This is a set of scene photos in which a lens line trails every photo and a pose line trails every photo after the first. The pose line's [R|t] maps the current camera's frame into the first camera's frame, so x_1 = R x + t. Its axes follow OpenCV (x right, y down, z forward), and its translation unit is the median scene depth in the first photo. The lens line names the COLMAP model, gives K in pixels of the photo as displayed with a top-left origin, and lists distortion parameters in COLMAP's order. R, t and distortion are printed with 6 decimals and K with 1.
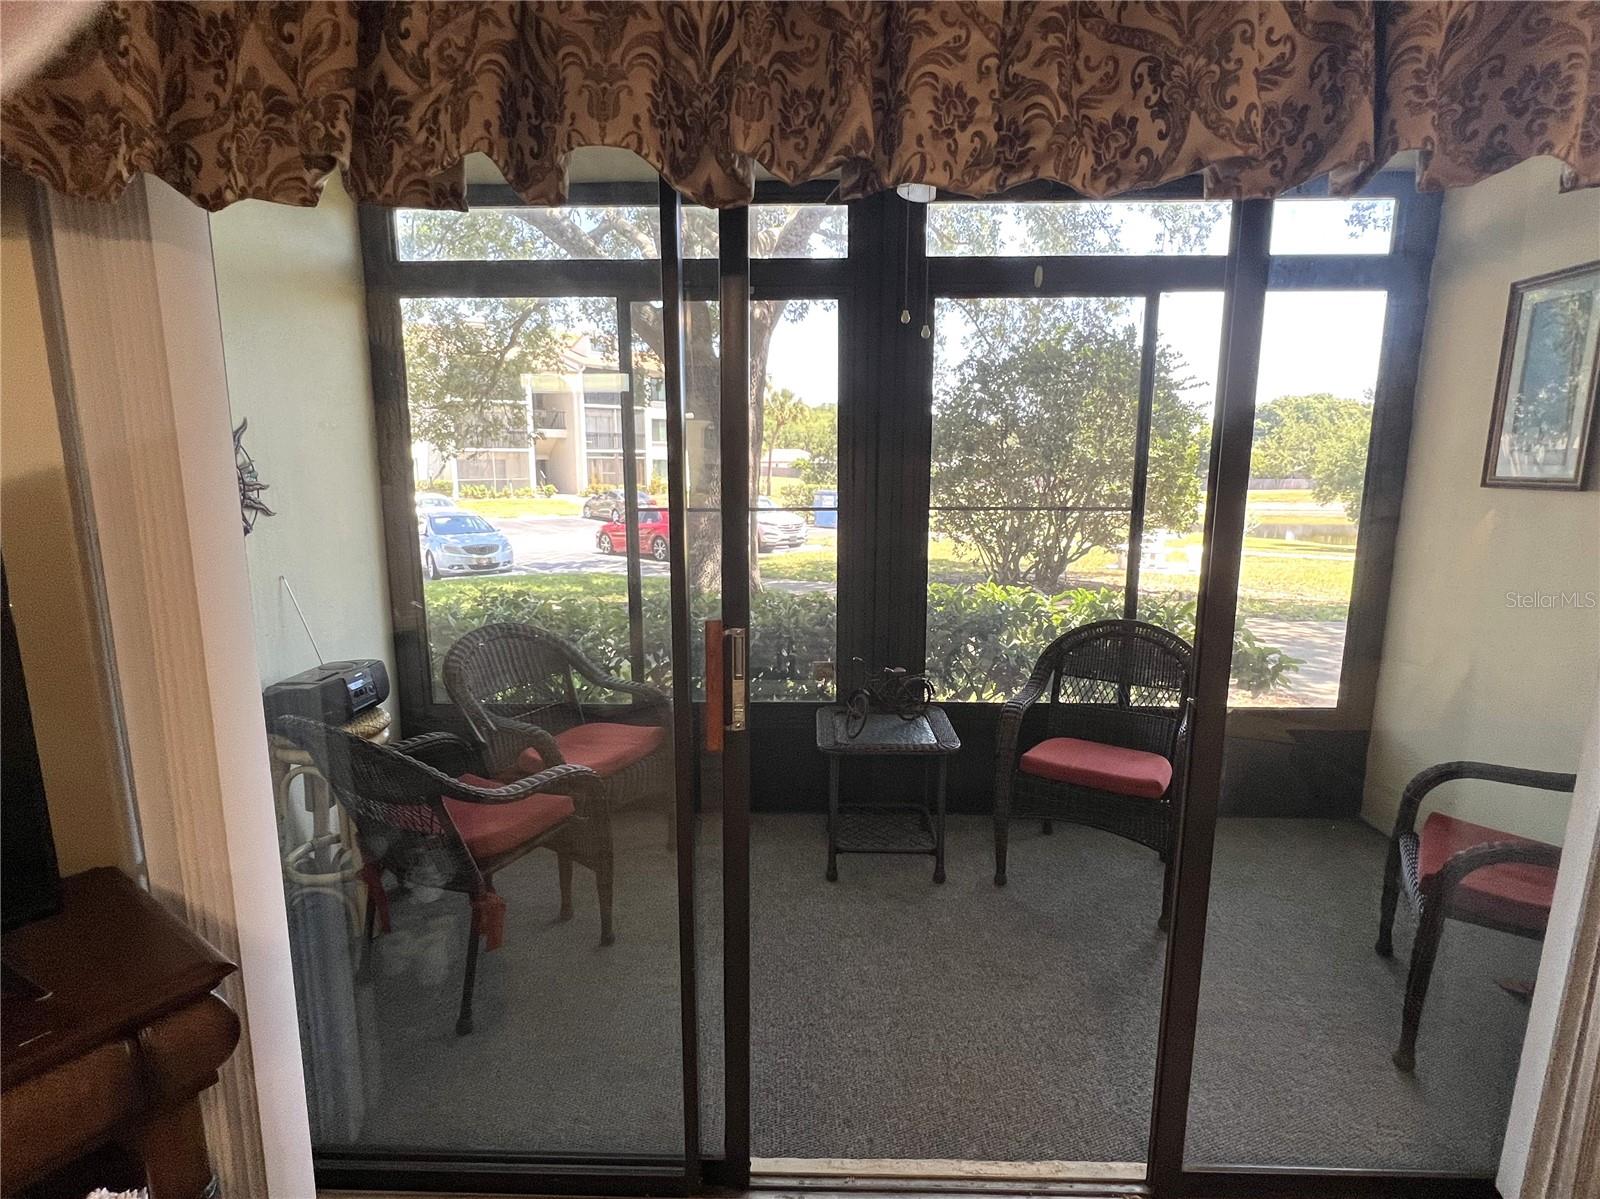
lens RADIAL K [[730.7, 0, 822.1], [0, 730.7, 597.8], [0, 0, 1]] dist [0.009419, 0.000249]
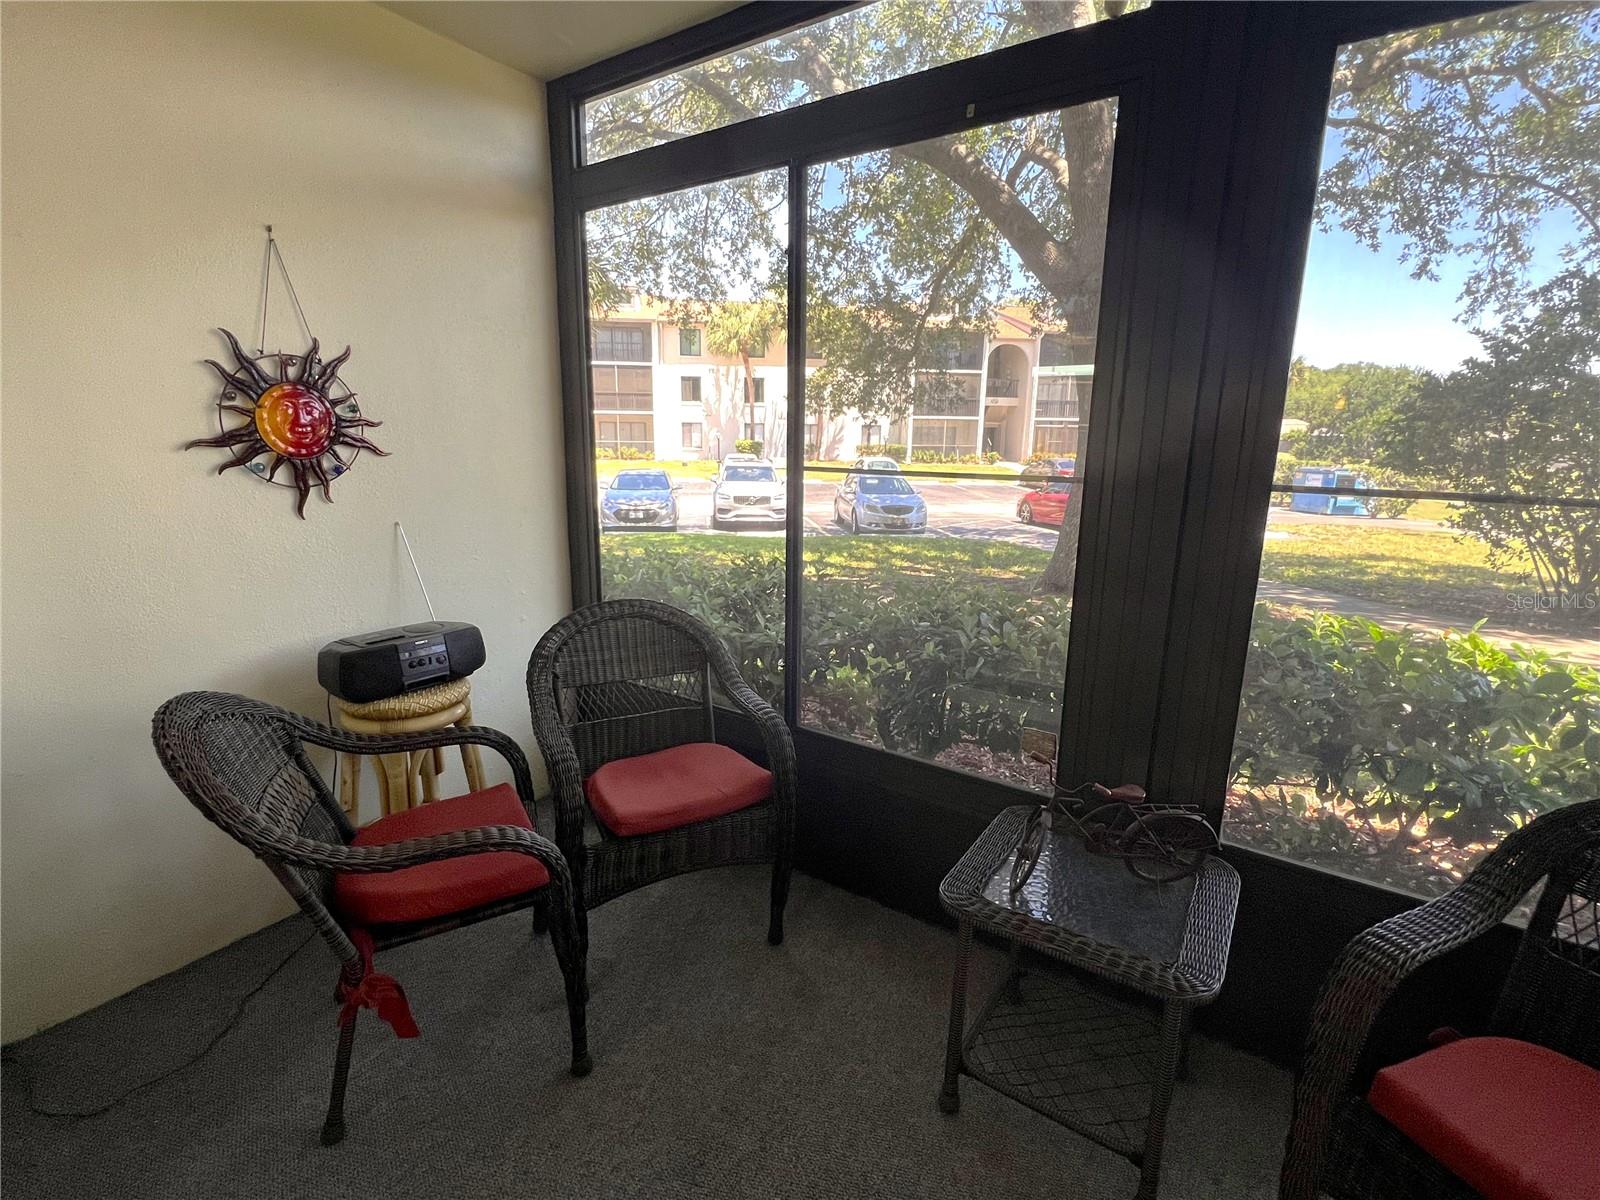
lens RADIAL K [[730.7, 0, 822.1], [0, 730.7, 598.3], [0, 0, 1]] dist [0.009419, 0.000249]
pose [[0.838188, 0.134385, -0.528565, 0.166456], [-0.111961, 0.990924, 0.074392, -0.049794], [0.533765, -0.003176, 0.845627, 0.399030]]
